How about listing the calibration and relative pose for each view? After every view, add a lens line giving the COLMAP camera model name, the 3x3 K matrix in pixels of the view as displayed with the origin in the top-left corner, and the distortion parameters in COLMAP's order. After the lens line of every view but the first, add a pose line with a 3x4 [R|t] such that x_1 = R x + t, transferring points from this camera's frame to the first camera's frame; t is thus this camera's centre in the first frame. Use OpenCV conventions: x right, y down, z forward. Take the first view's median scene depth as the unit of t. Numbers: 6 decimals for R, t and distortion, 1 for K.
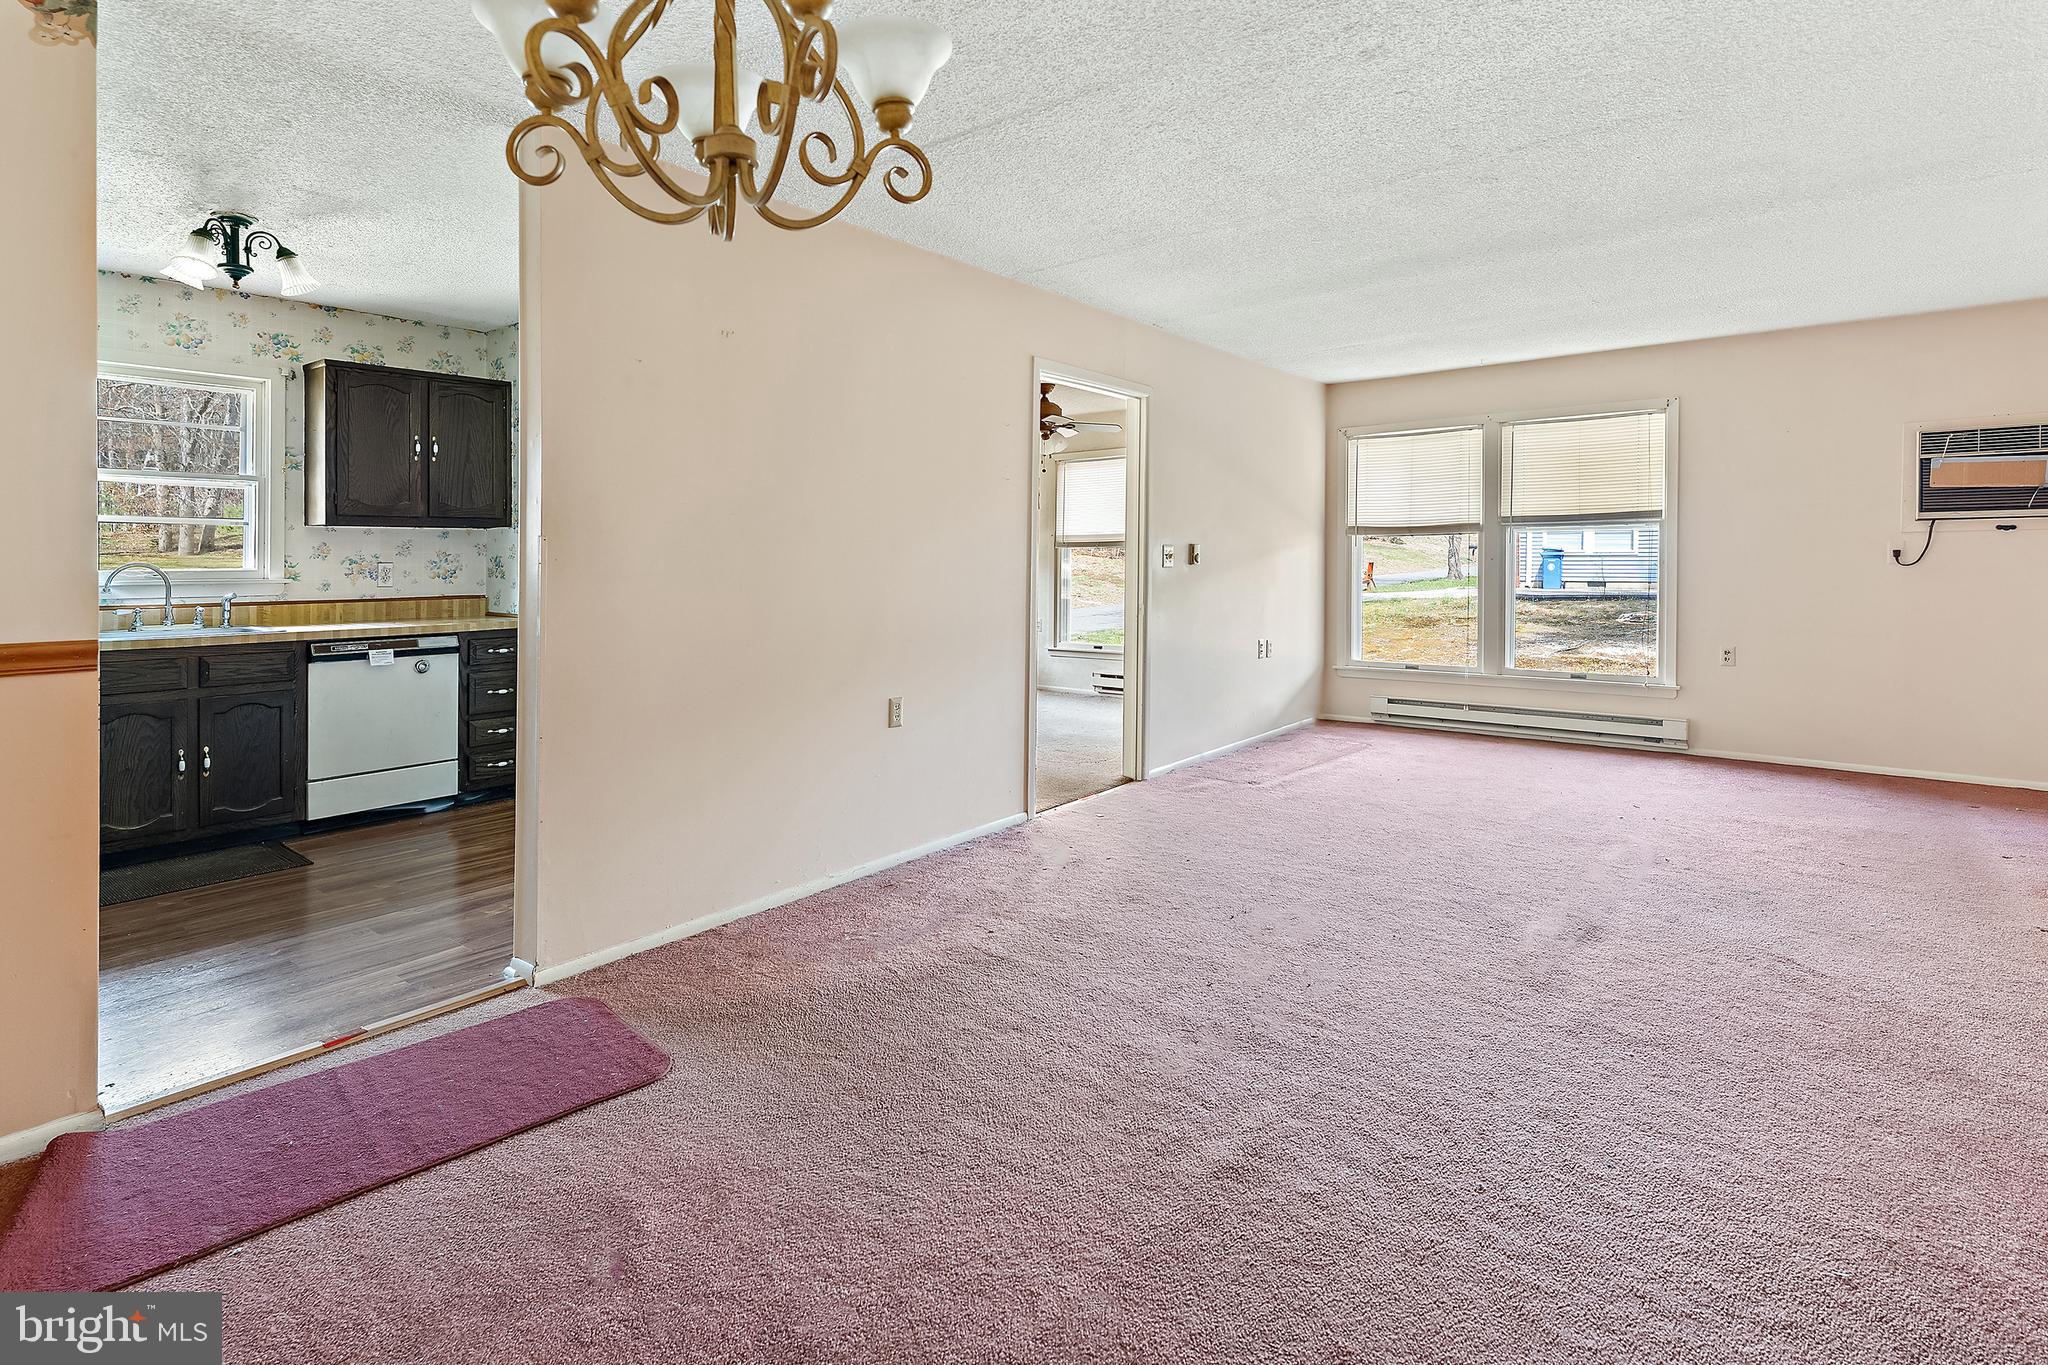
lens RADIAL K [[1015.6, 0, 1013.5], [0, 1015.6, 586.0], [0, 0, 1]] dist [-0.001622, -0.000965]
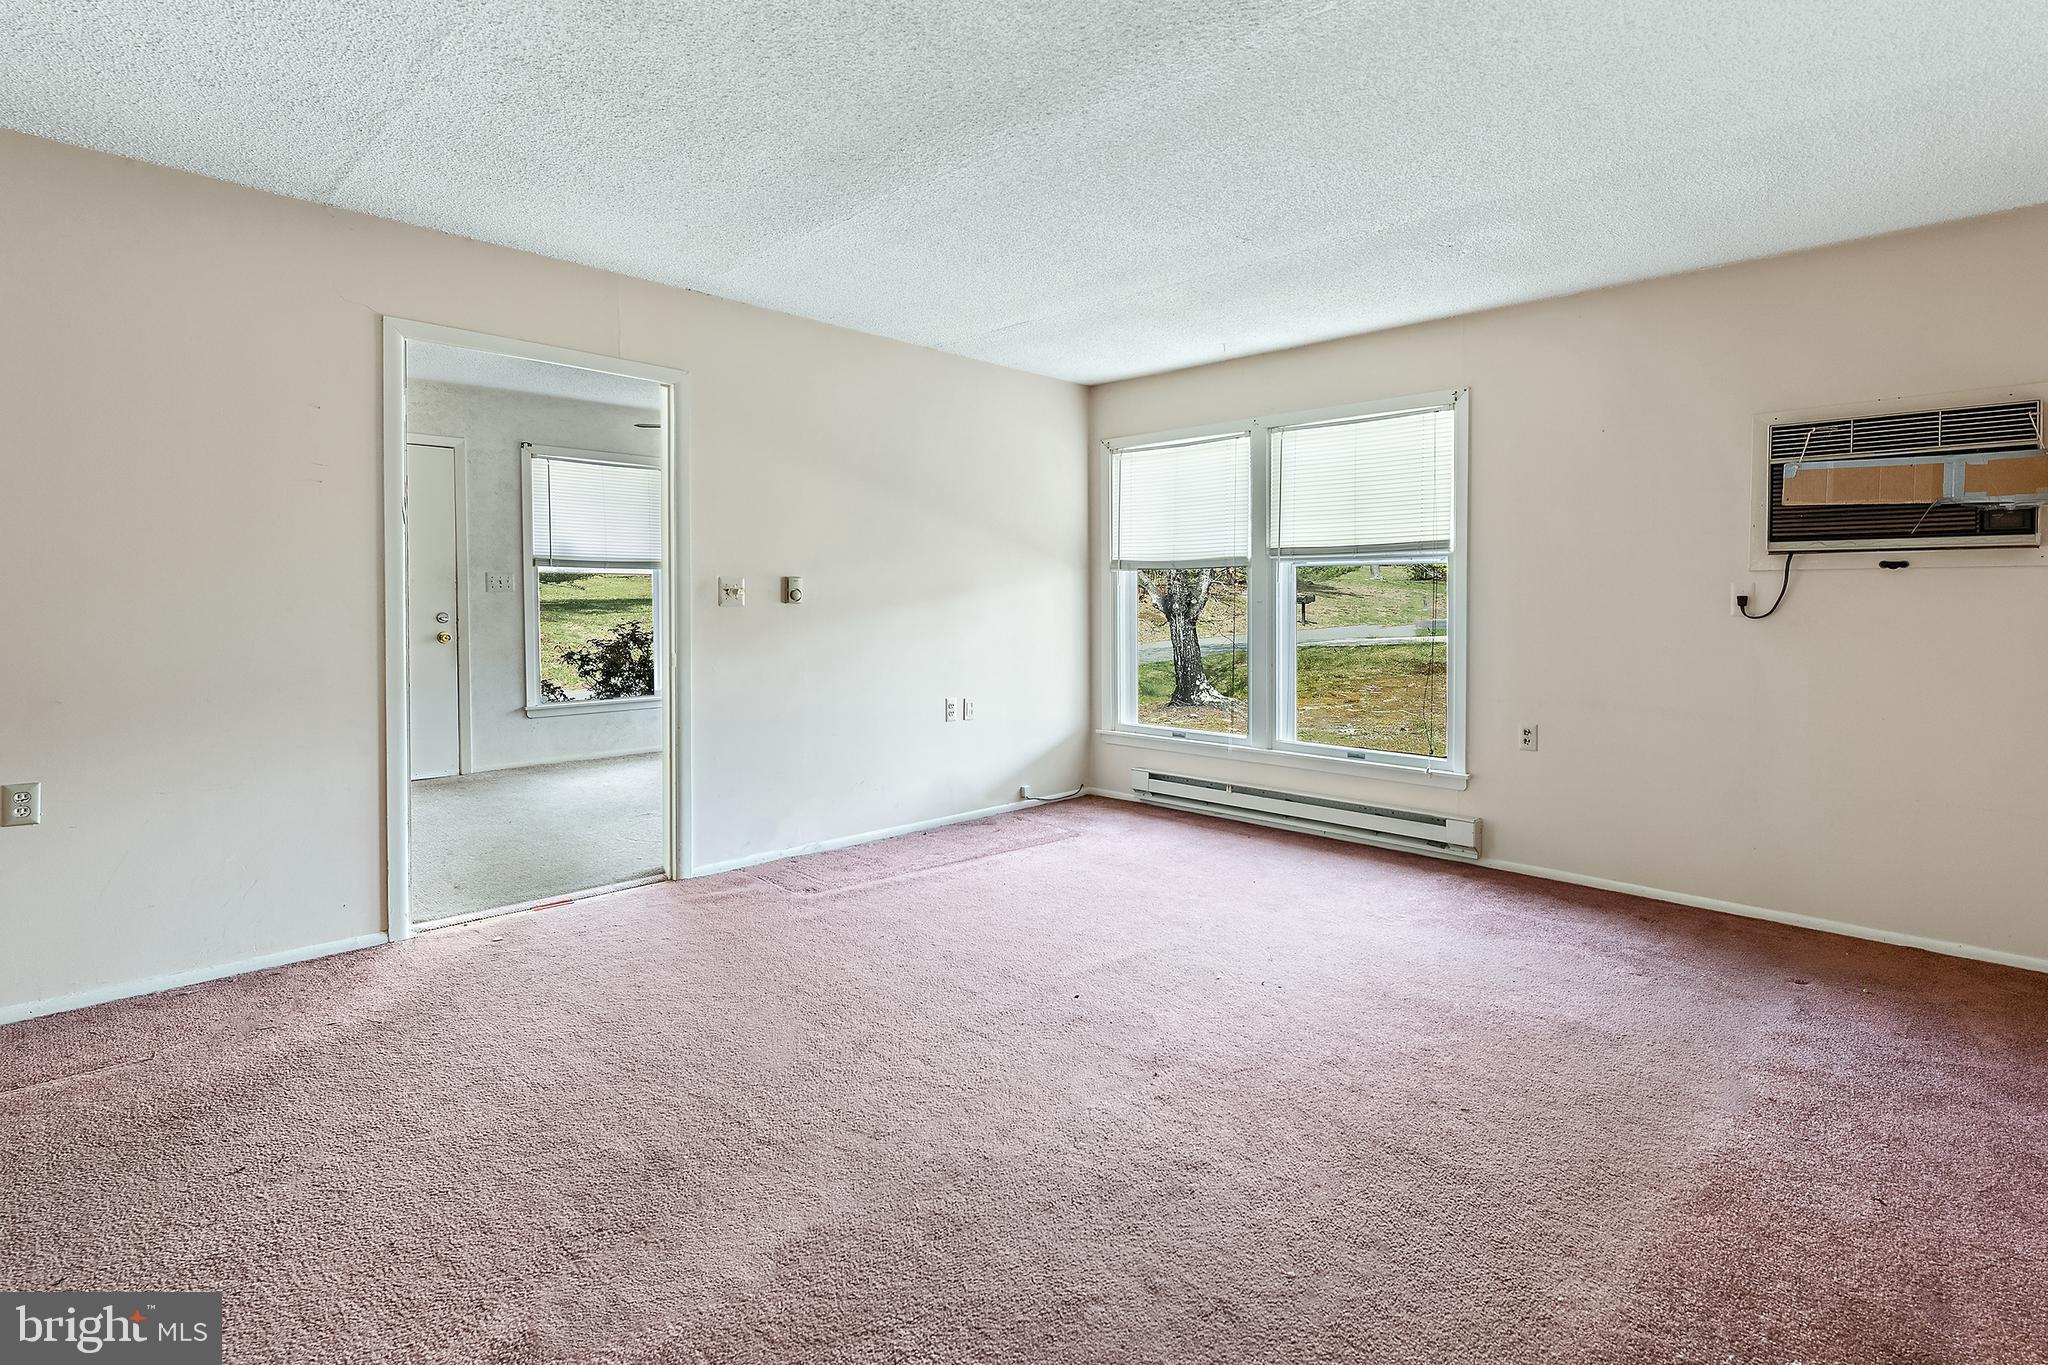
lens RADIAL K [[961.6, 0, 1059.1], [0, 961.6, 630.3], [0, 0, 1]] dist [-0.002282, -0.000493]
pose [[0.994528, 0.016430, -0.103172, 0.433956], [-0.015772, 0.999850, 0.007191, -0.008435], [0.103274, -0.005525, 0.994638, 0.267152]]
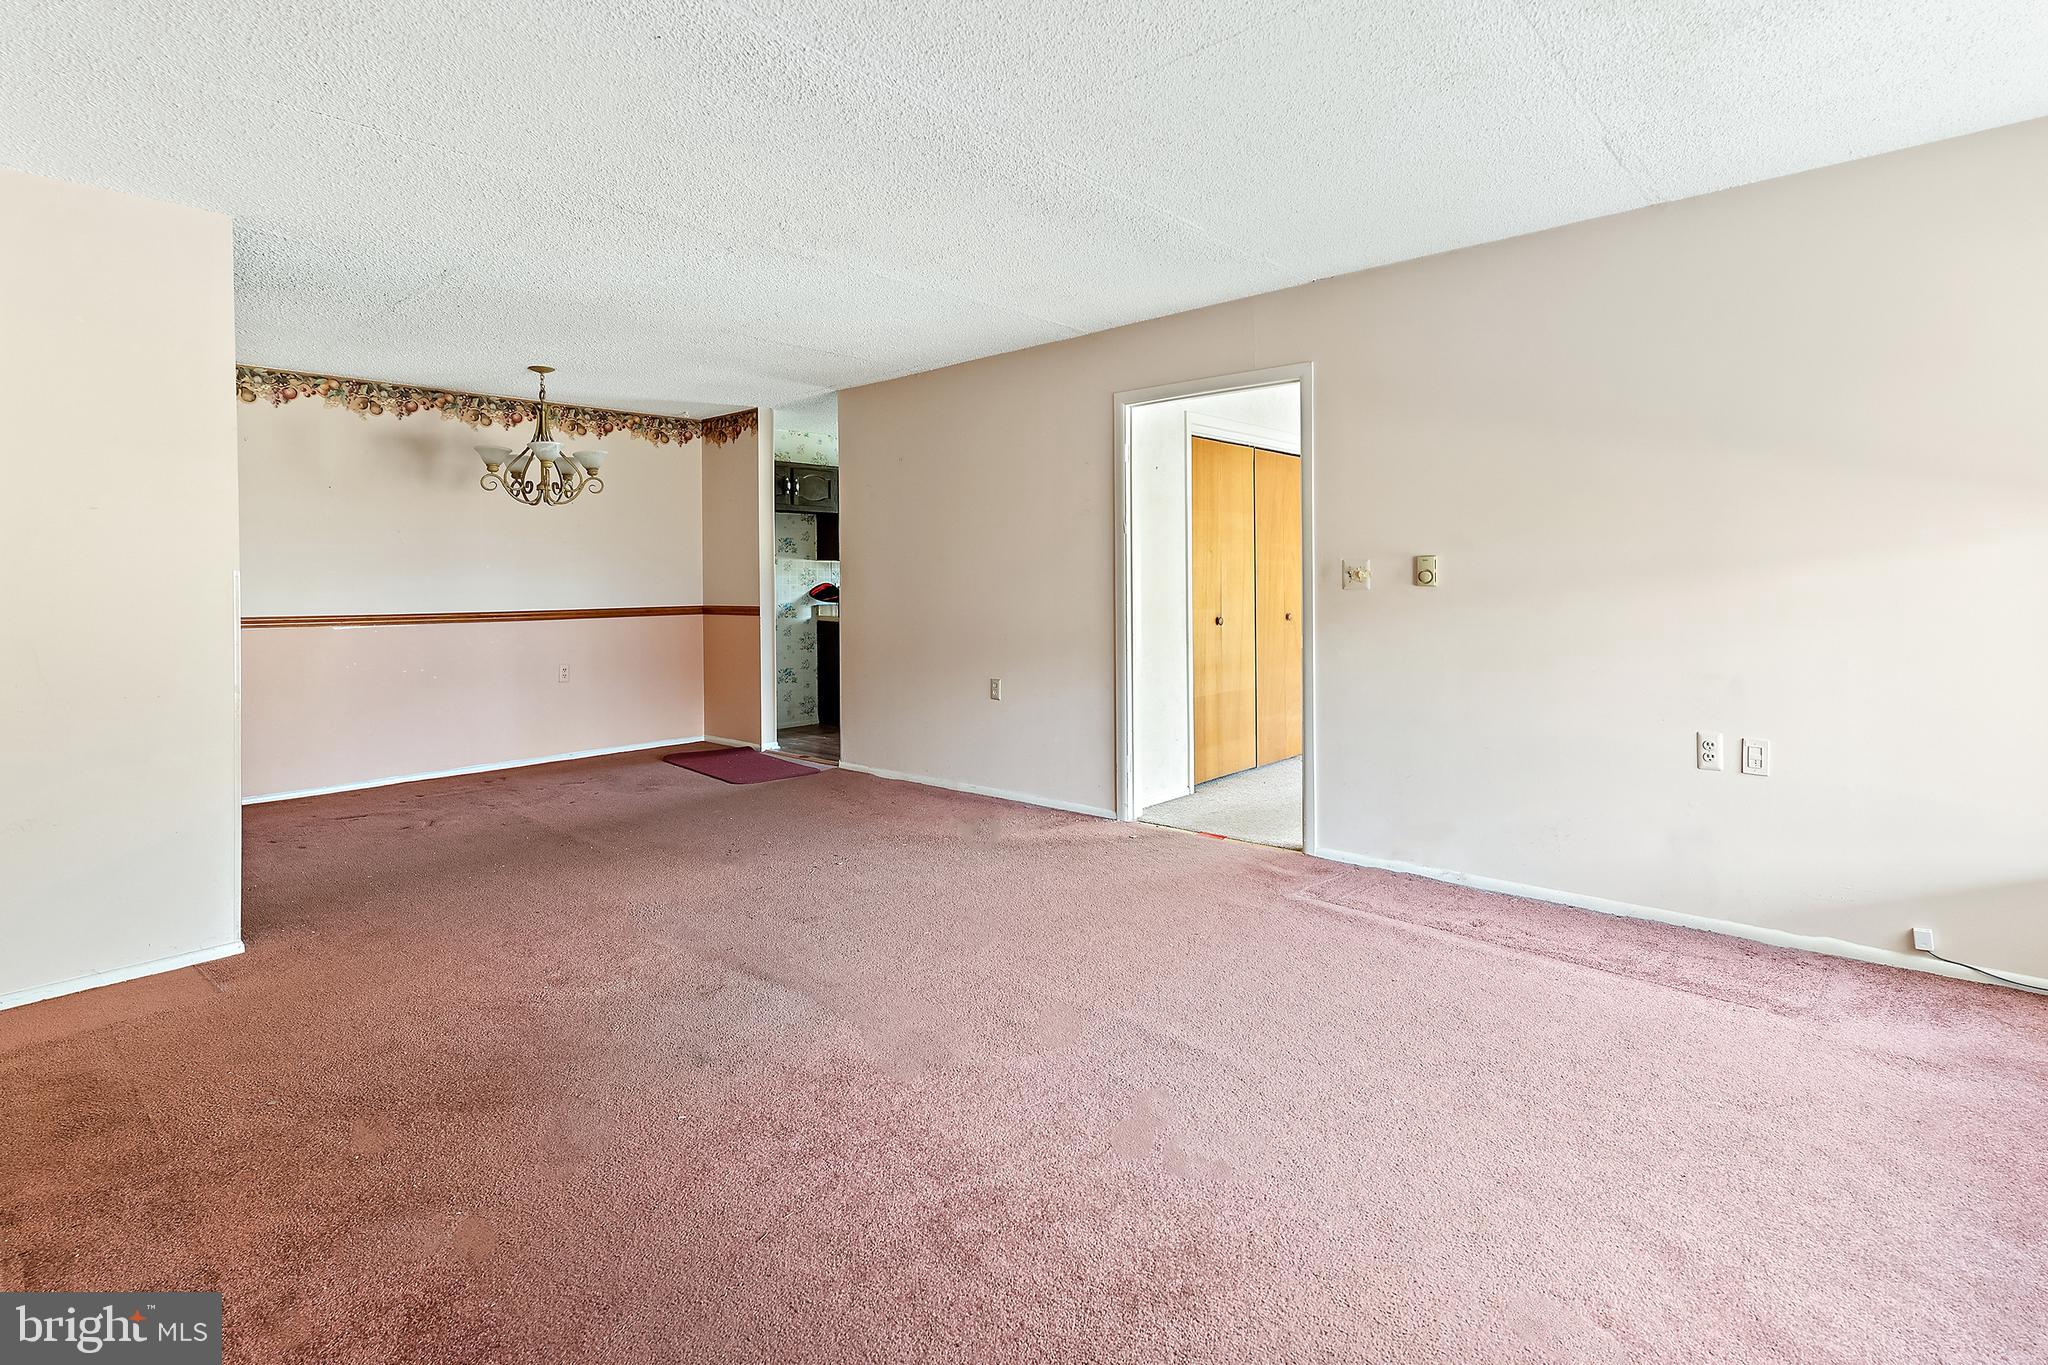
lens RADIAL K [[1015.6, 0, 1013.5], [0, 1015.6, 586.0], [0, 0, 1]] dist [-0.001622, -0.000965]
pose [[-0.086750, 0.007378, -0.996203, 0.836537], [-0.017846, 0.999801, 0.008958, -0.021155], [0.996070, 0.018555, -0.086601, 0.739164]]
